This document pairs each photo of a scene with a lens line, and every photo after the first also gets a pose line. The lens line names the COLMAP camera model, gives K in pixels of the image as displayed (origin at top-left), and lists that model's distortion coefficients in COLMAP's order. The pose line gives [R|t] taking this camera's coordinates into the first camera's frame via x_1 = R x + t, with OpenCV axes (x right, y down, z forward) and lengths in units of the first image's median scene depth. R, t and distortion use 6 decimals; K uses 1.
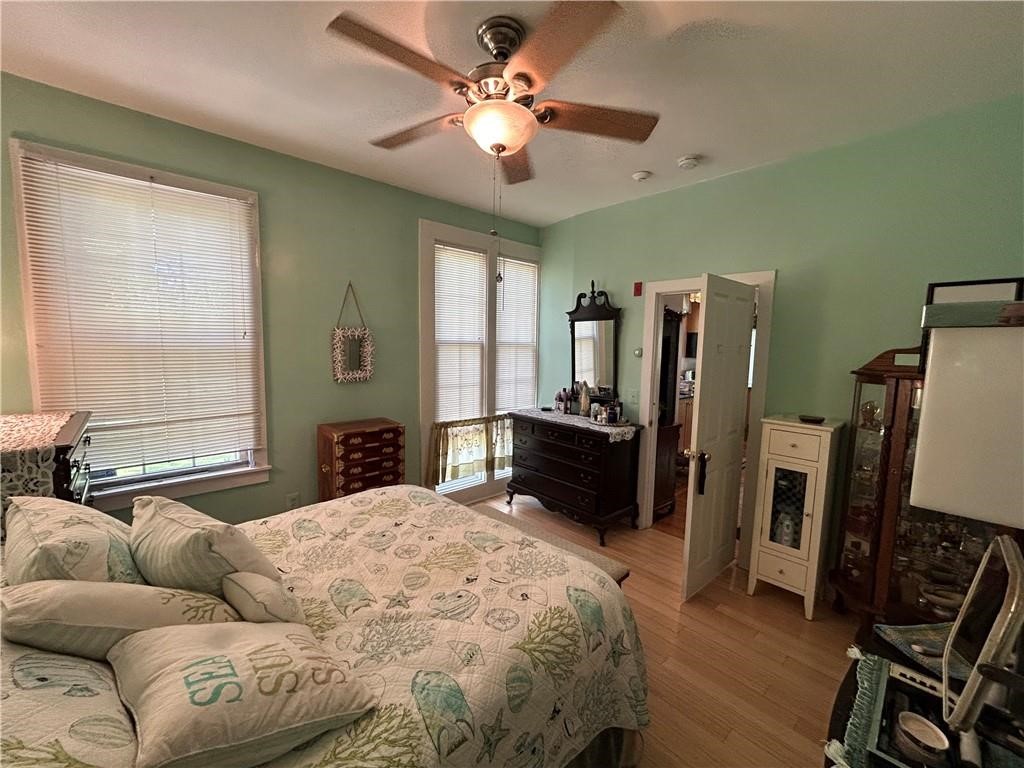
lens RADIAL K [[415.3, 0, 511.8], [0, 415.3, 386.0], [0, 0, 1]] dist [-0.001509, 0.000895]
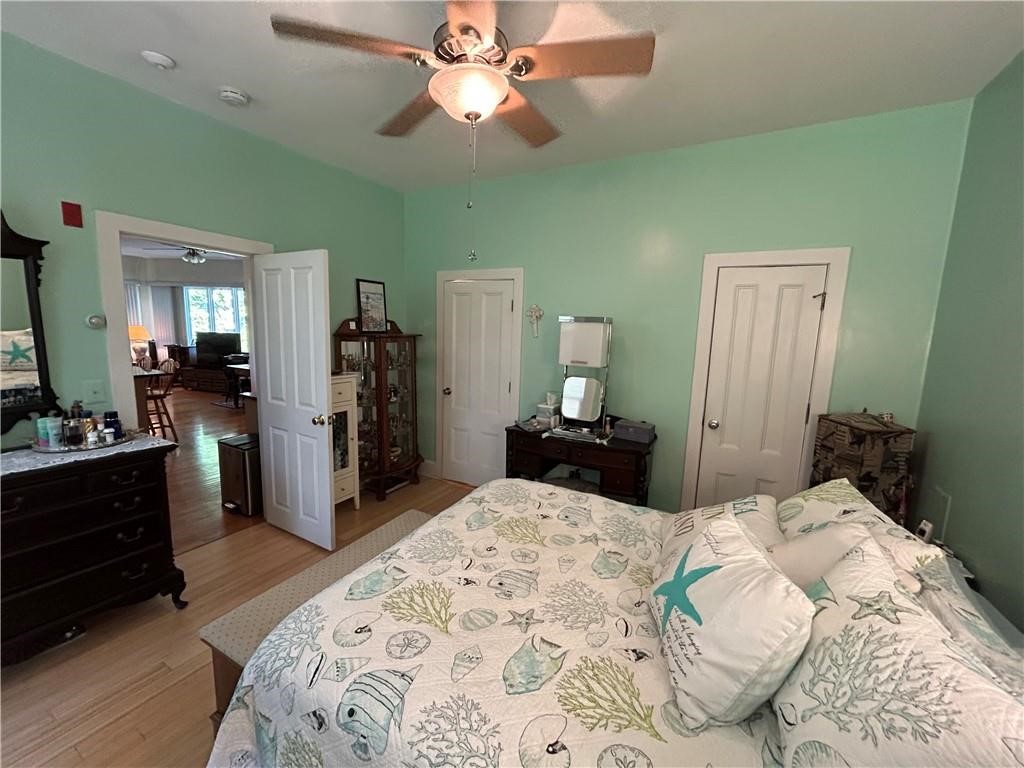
lens RADIAL K [[415.3, 0, 511.8], [0, 415.3, 386.0], [0, 0, 1]] dist [-0.001509, 0.000895]
pose [[-0.317940, -0.167094, 0.933271, -0.956909], [0.057078, 0.979189, 0.194760, -0.137148], [-0.946391, 0.115191, -0.301786, 1.166794]]
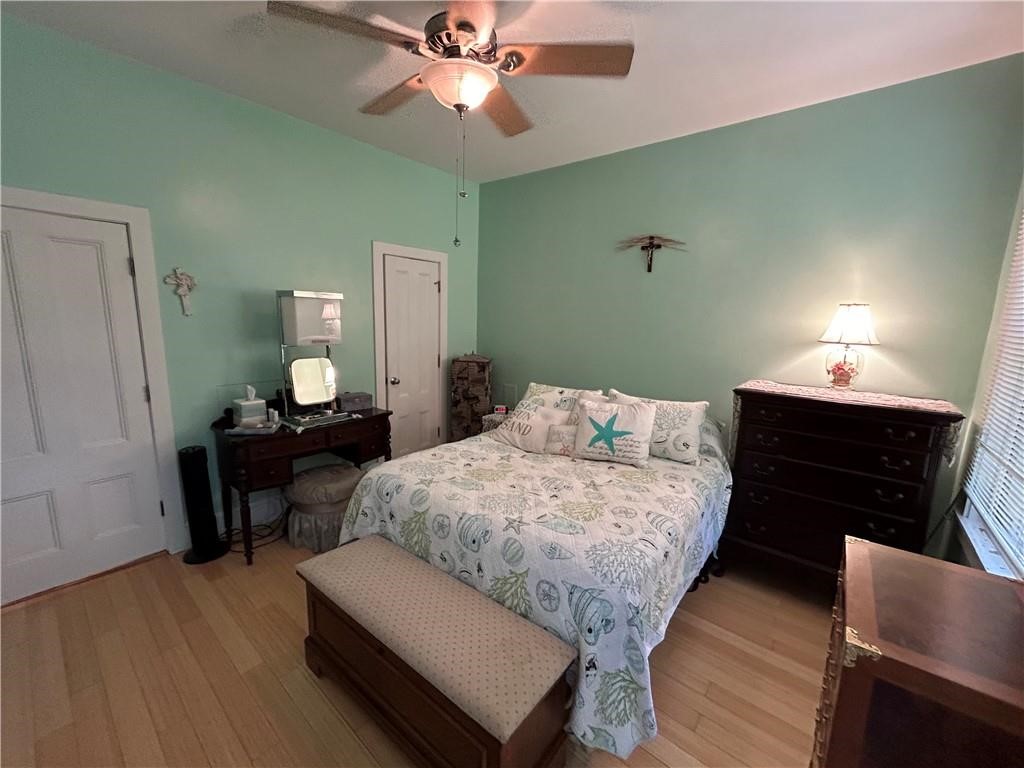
lens RADIAL K [[415.3, 0, 511.8], [0, 415.3, 386.0], [0, 0, 1]] dist [-0.001509, 0.000895]
pose [[-0.989303, -0.026359, -0.143476, -0.025783], [-0.064109, 0.962030, 0.265307, -0.184760], [0.131036, 0.271668, -0.953429, 1.960973]]
